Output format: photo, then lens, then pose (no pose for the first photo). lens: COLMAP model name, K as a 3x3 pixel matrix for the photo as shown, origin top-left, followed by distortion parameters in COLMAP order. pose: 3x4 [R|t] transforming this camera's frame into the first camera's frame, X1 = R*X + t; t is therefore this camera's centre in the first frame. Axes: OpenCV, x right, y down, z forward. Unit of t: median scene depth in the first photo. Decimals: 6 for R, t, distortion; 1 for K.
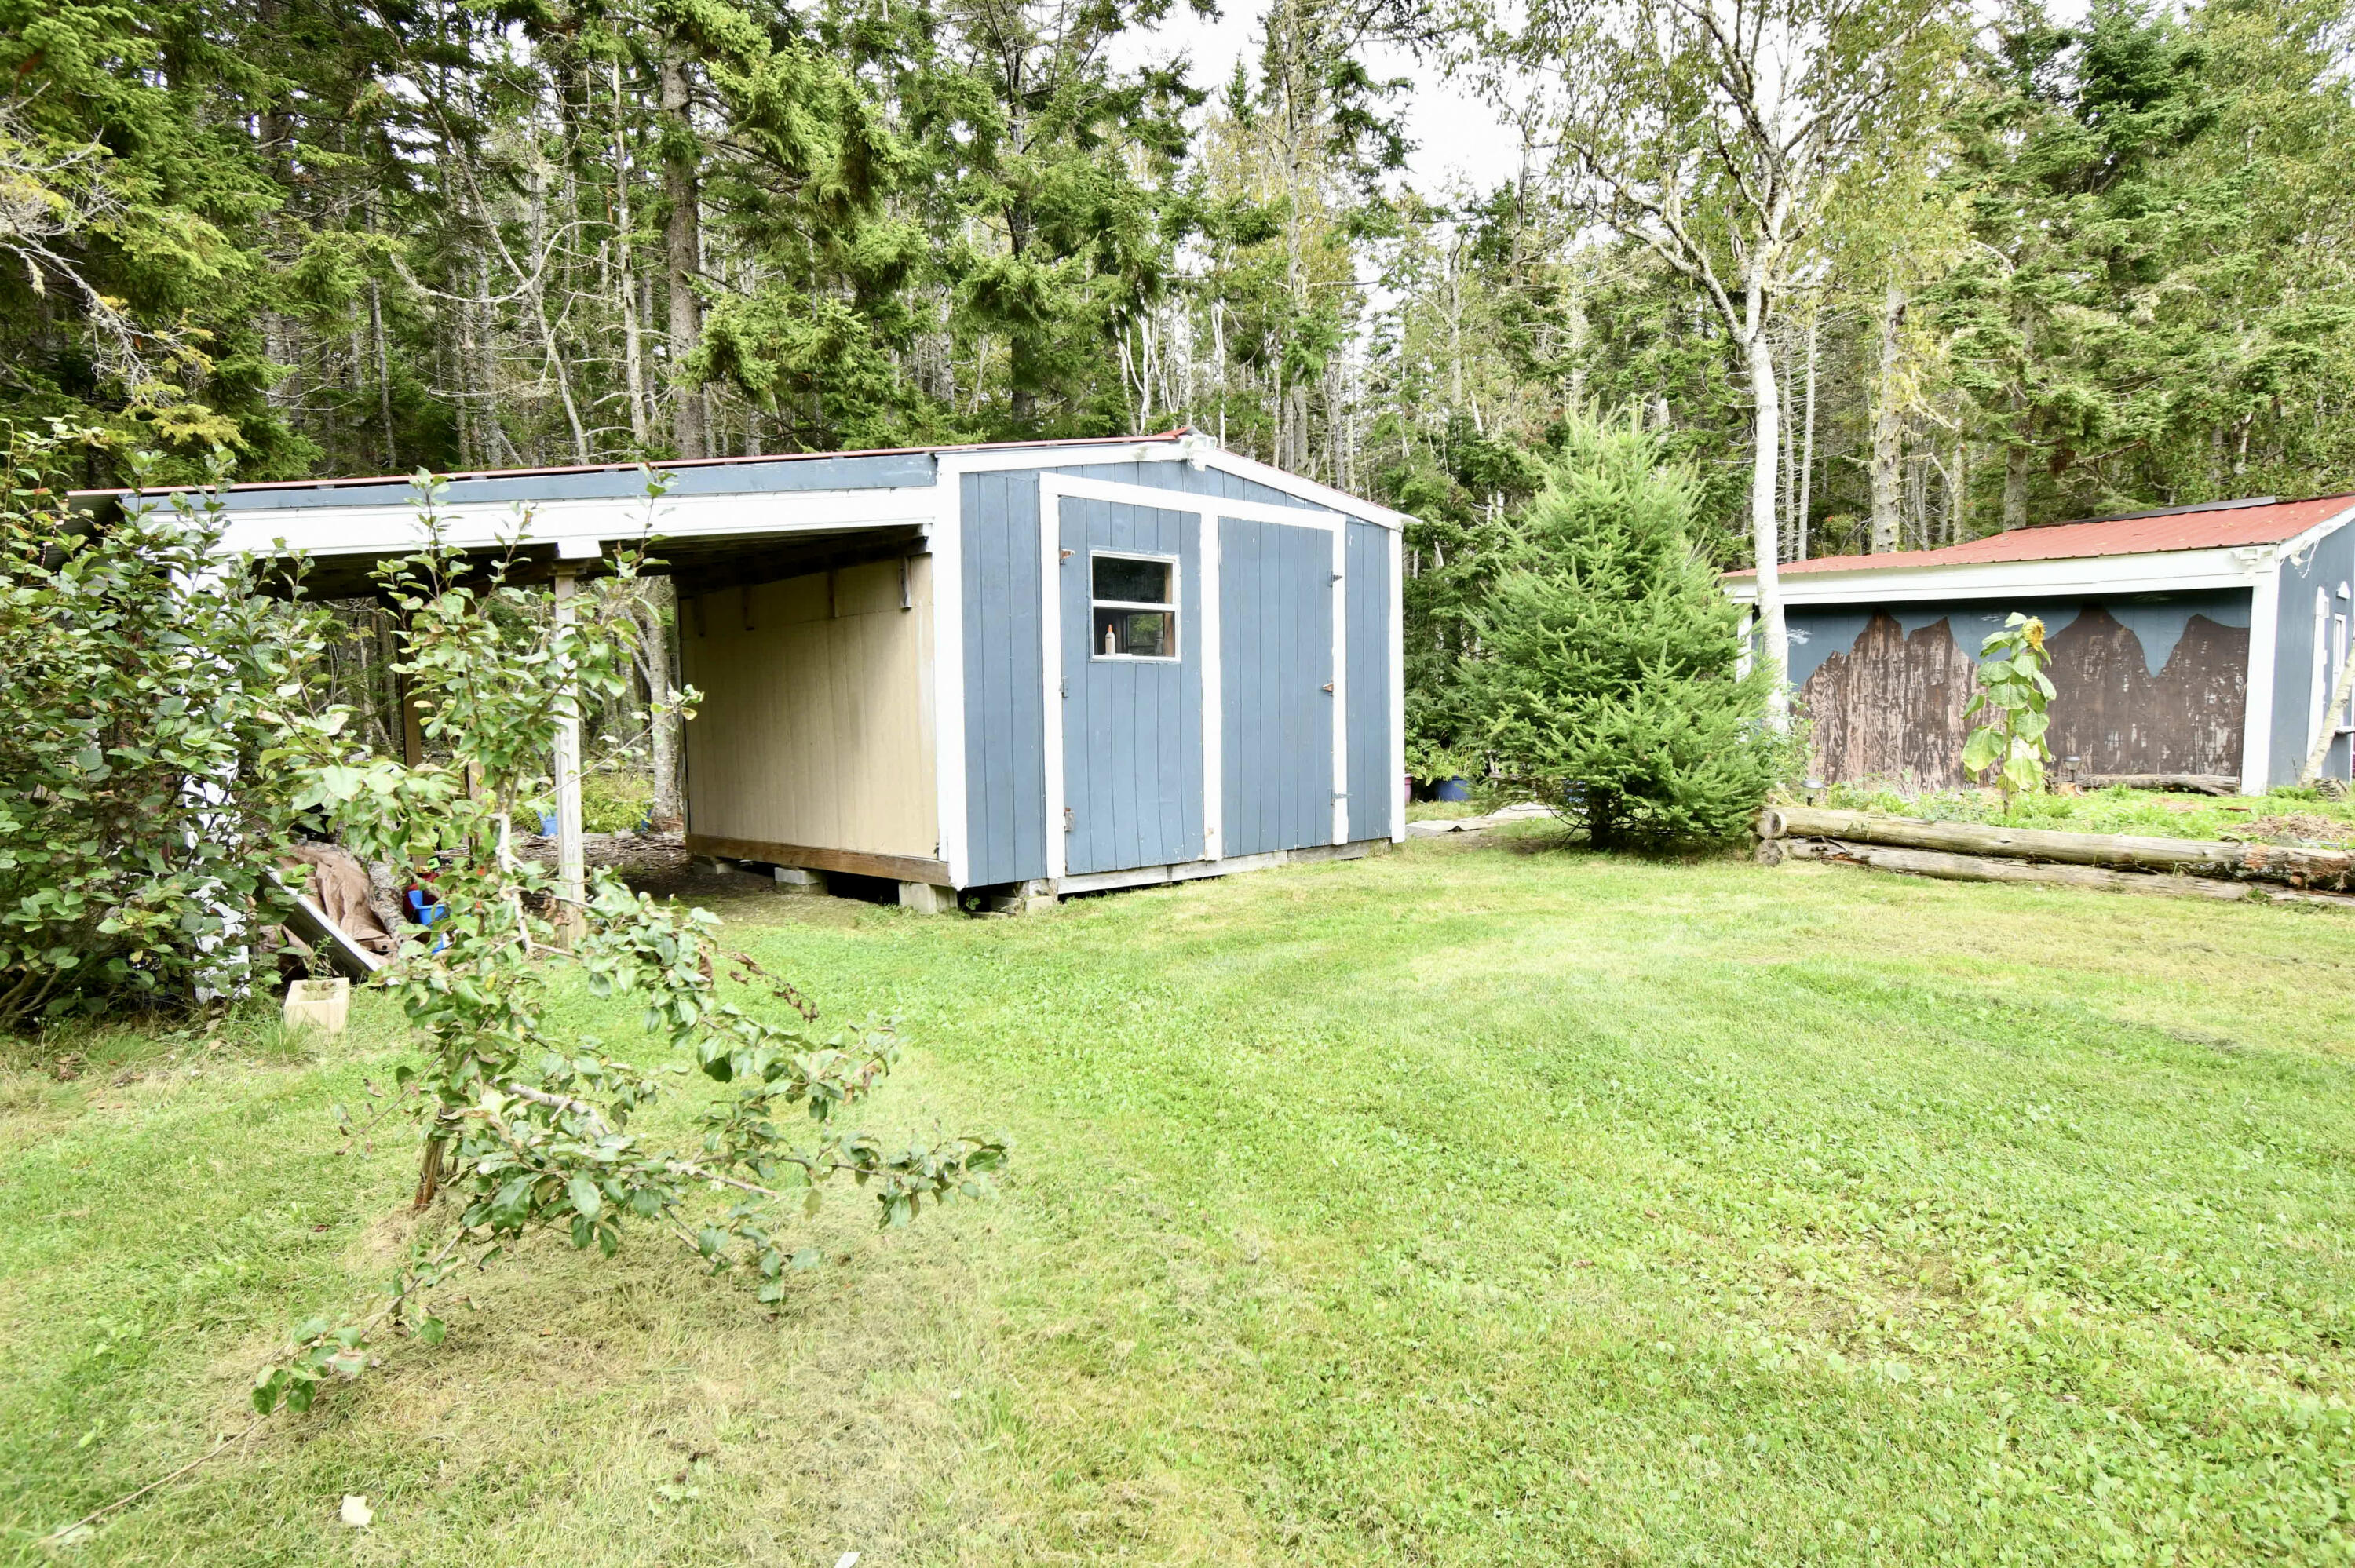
lens RADIAL K [[1349.4, 0, 1177.5], [0, 1349.4, 784.0], [0, 0, 1]] dist [-0.003007, -0.000441]
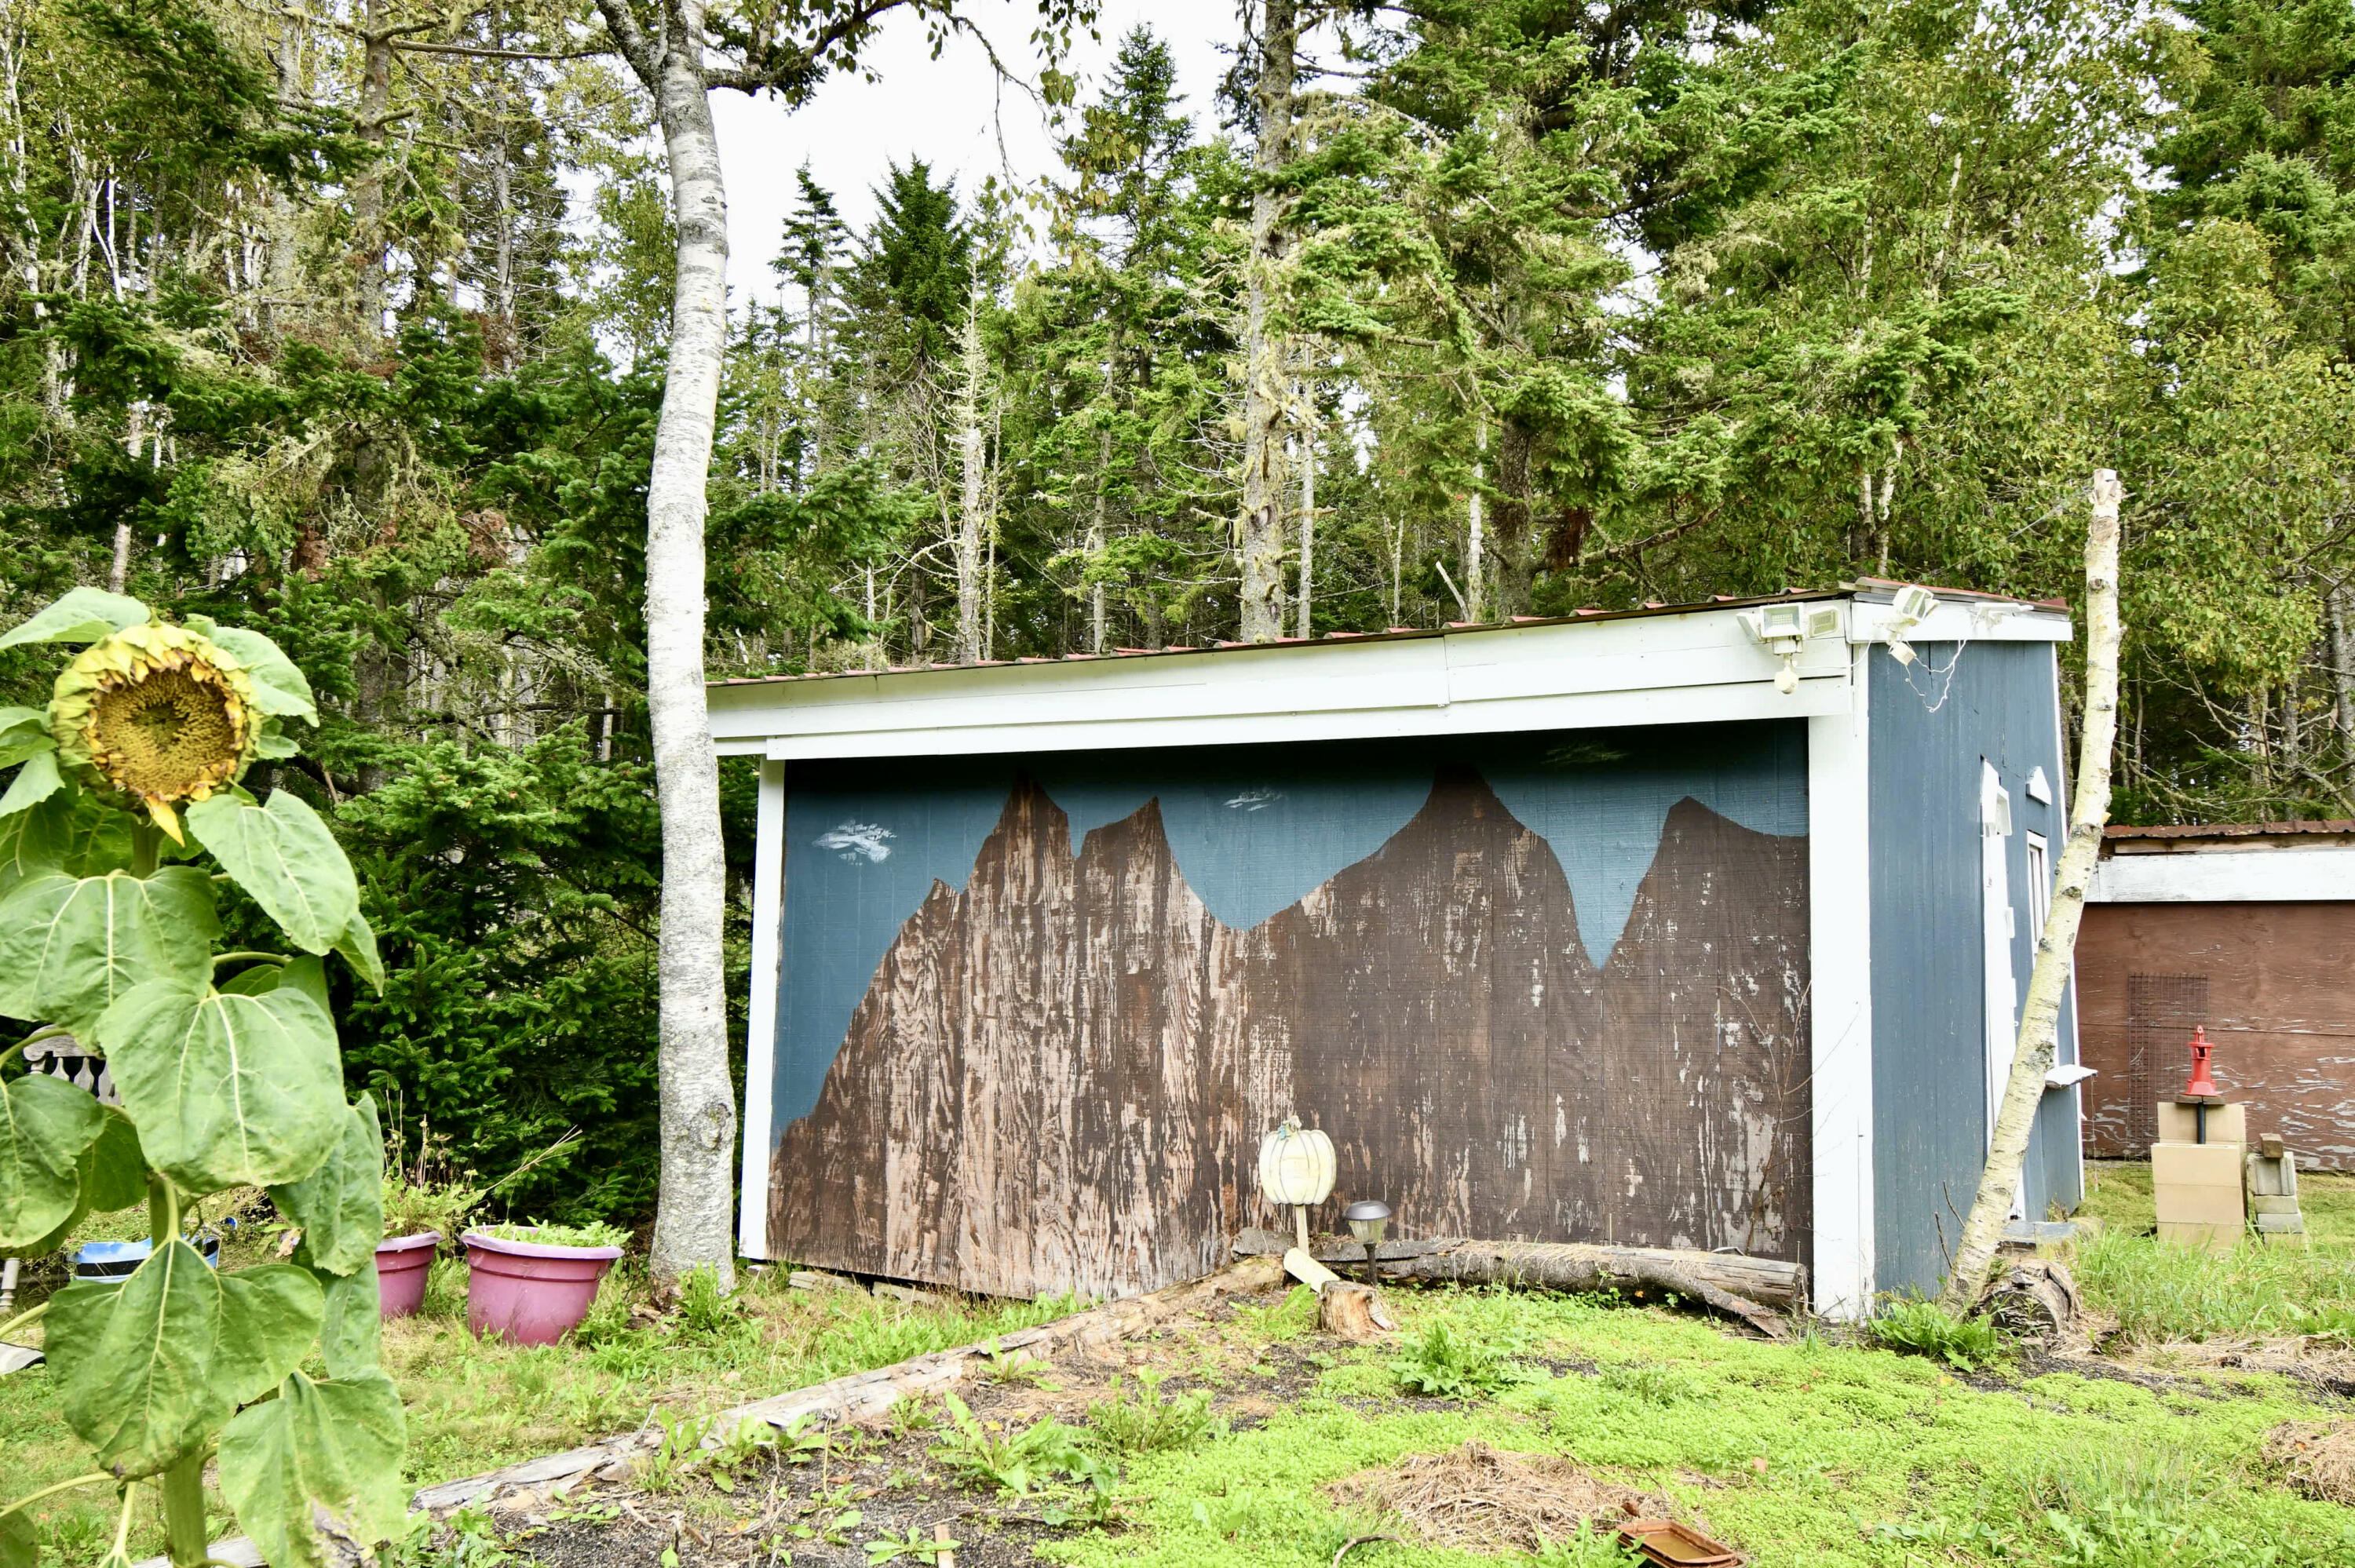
lens RADIAL K [[1791.2, 0, 1177.5], [0, 1791.2, 784.0], [0, 0, 1]] dist [0.006901, 0.001628]
pose [[0.968079, 0.040358, 0.247373, 0.430457], [-0.001587, 0.987919, -0.154965, -0.046417], [-0.250639, 0.149625, 0.956448, 0.486950]]
